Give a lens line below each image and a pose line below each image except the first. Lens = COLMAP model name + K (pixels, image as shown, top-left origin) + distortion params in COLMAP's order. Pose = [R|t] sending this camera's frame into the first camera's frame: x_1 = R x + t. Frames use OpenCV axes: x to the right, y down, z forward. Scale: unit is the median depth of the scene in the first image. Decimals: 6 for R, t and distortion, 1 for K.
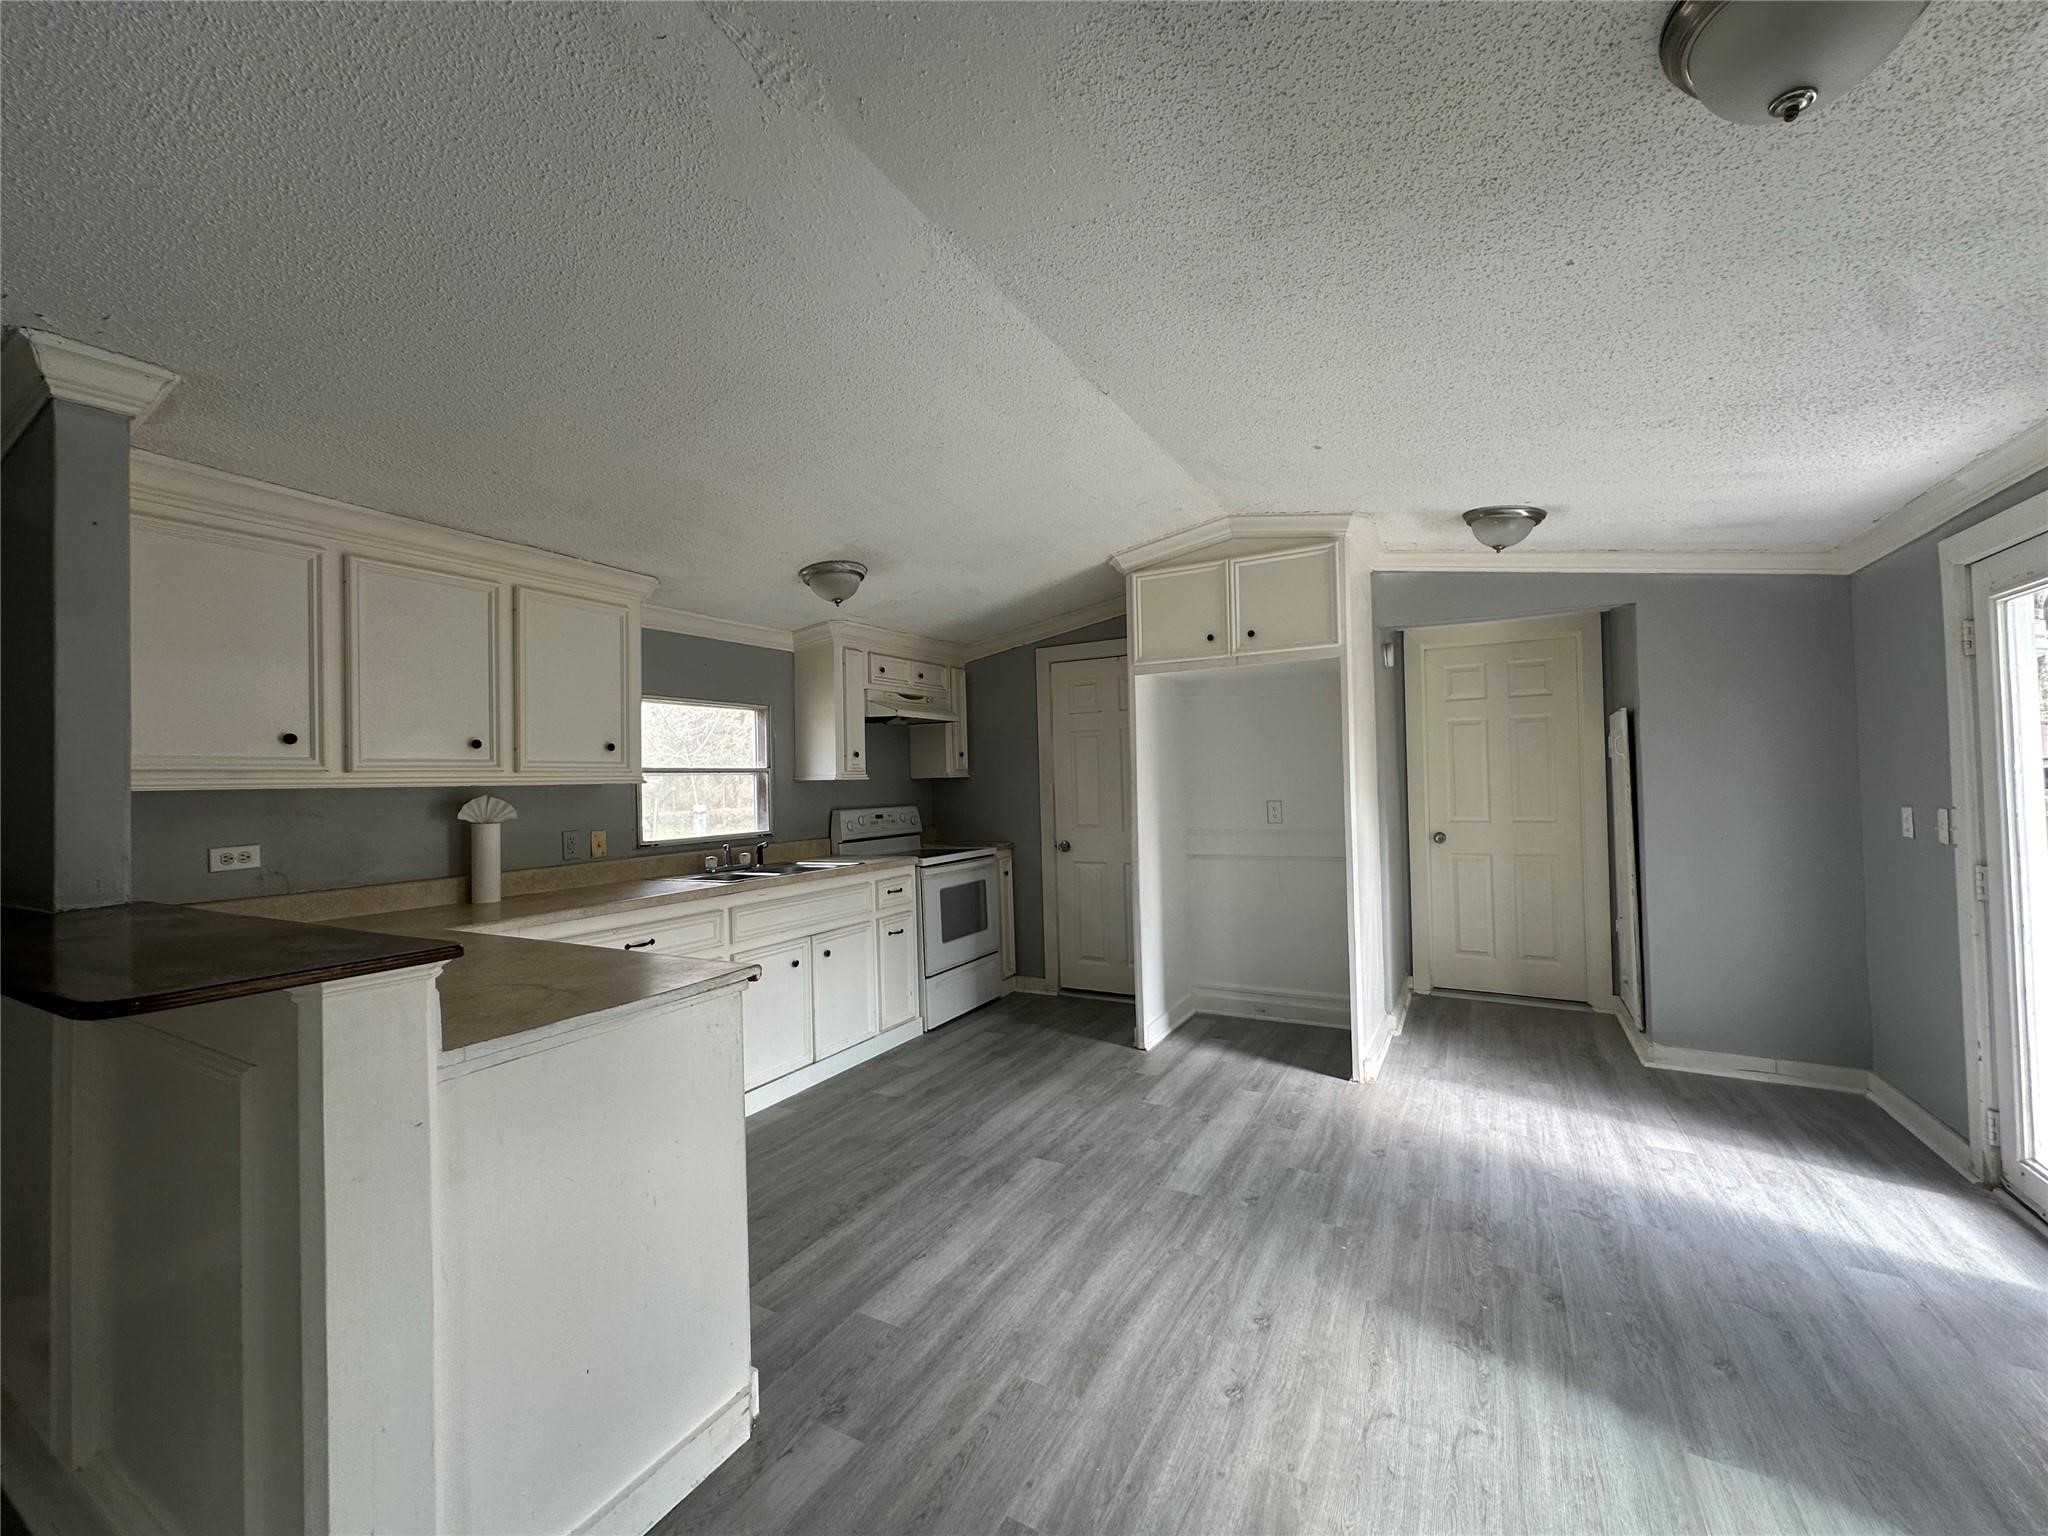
lens RADIAL K [[820.1, 0, 1024.8], [0, 820.1, 767.1], [0, 0, 1]] dist [-0.000692, 0.000276]
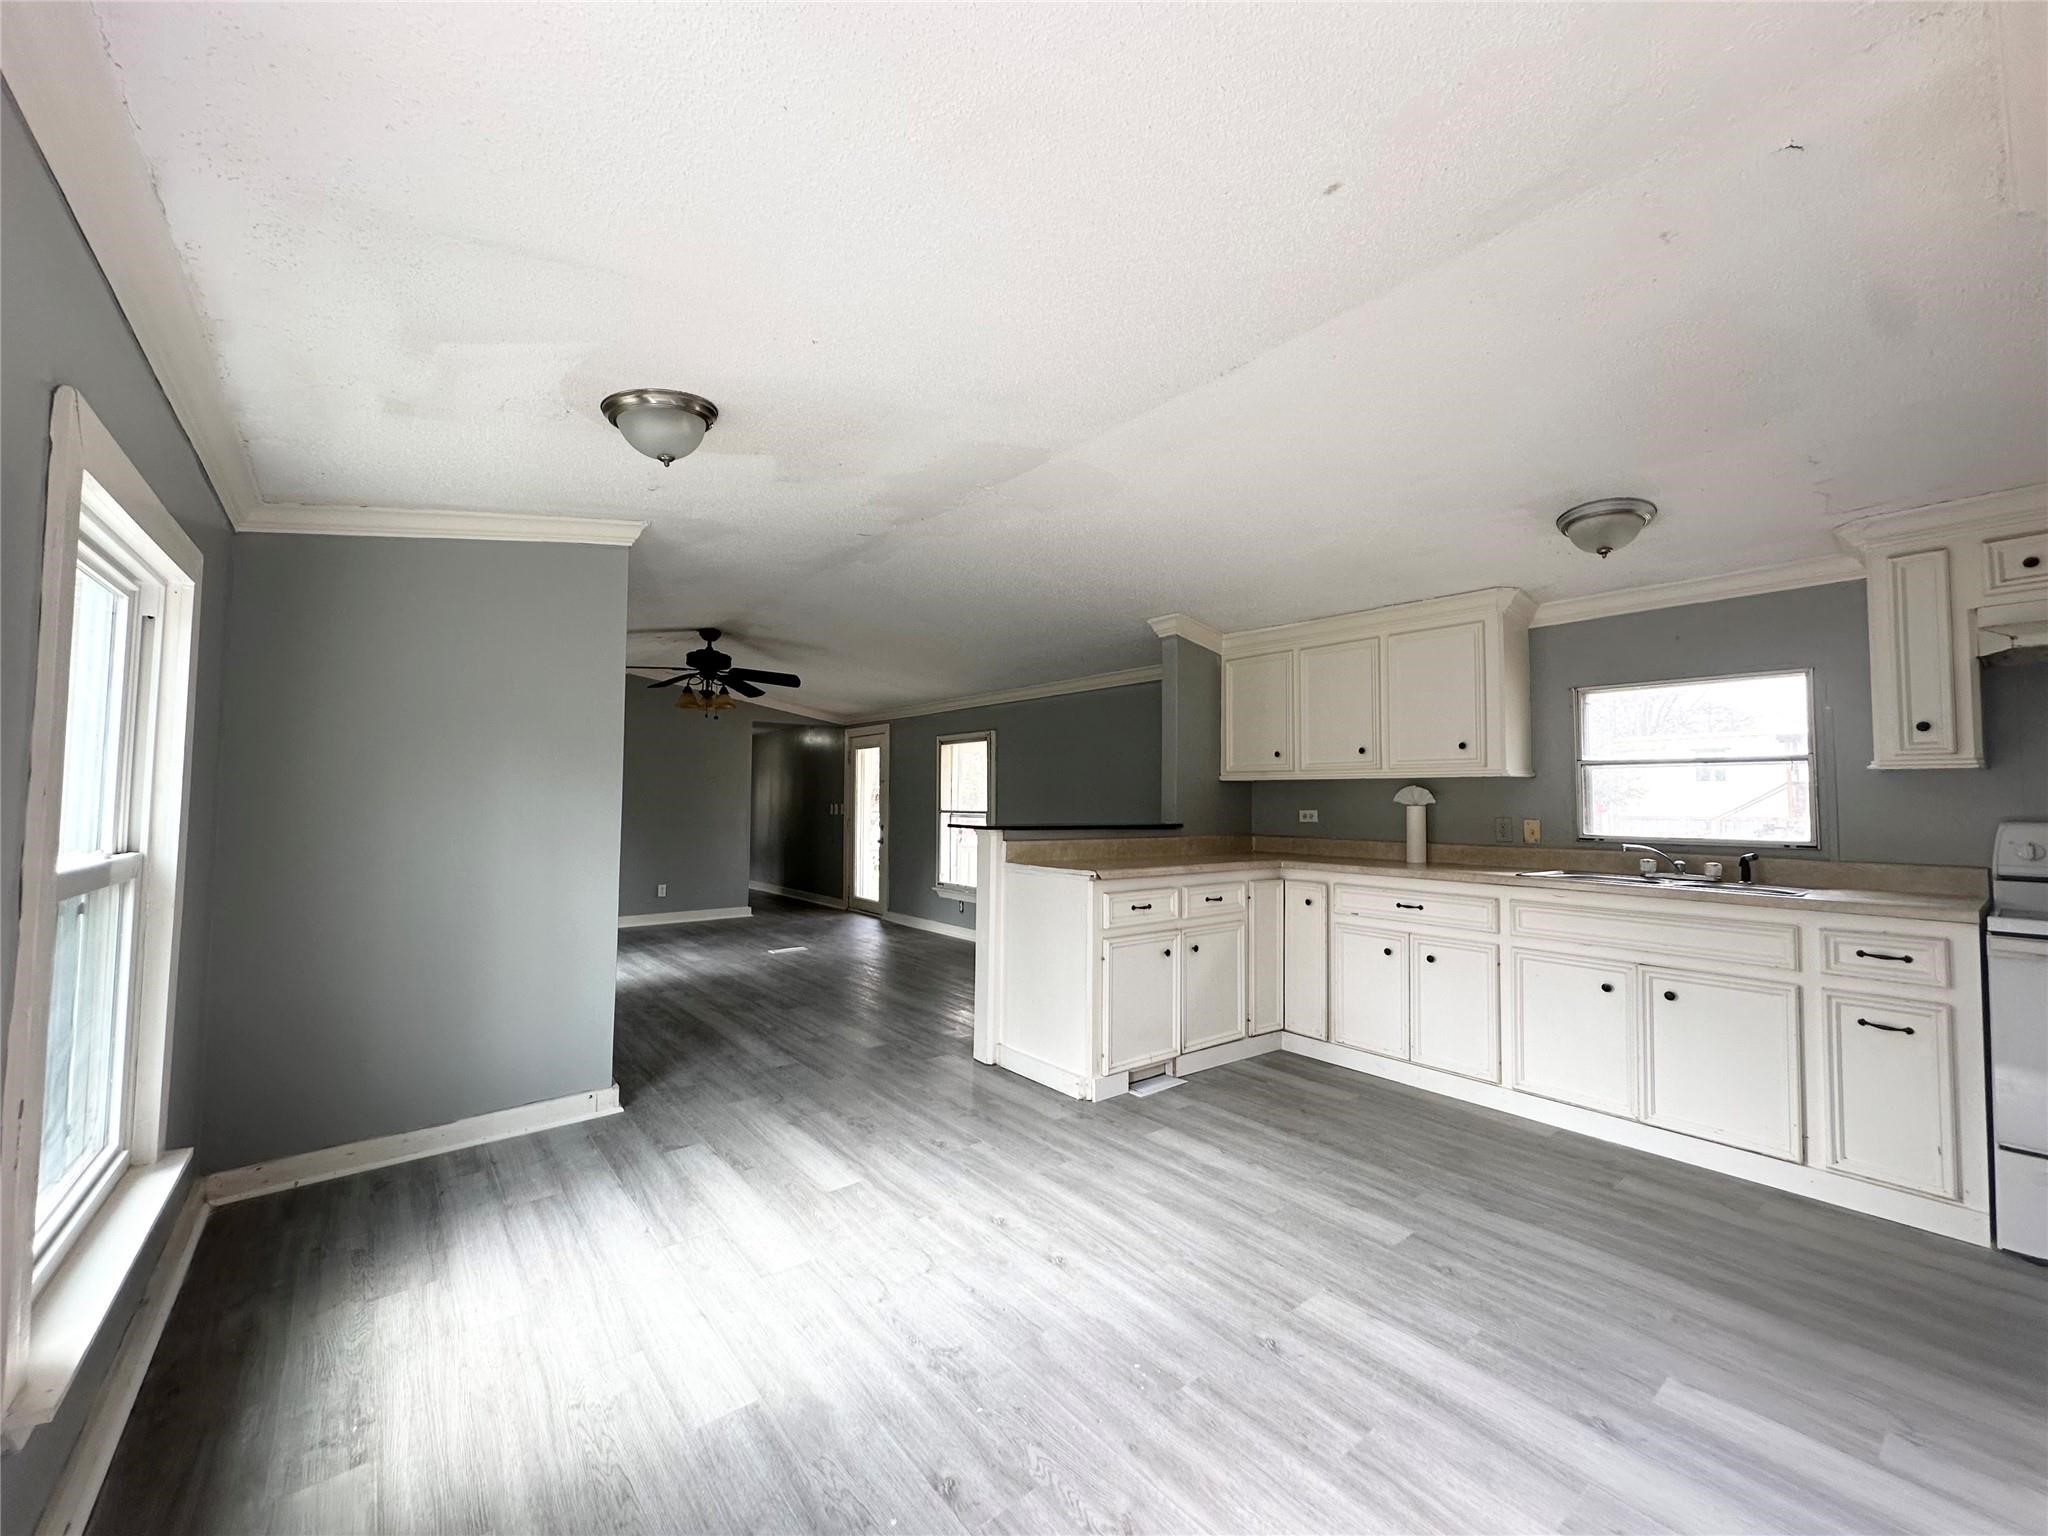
lens RADIAL K [[820.1, 0, 1024.8], [0, 820.1, 767.1], [0, 0, 1]] dist [-0.000692, 0.000276]
pose [[-0.383055, -0.013562, -0.923626, 0.892766], [0.019610, 0.999547, -0.022810, 0.022365], [0.923517, -0.026849, -0.382615, 0.933991]]
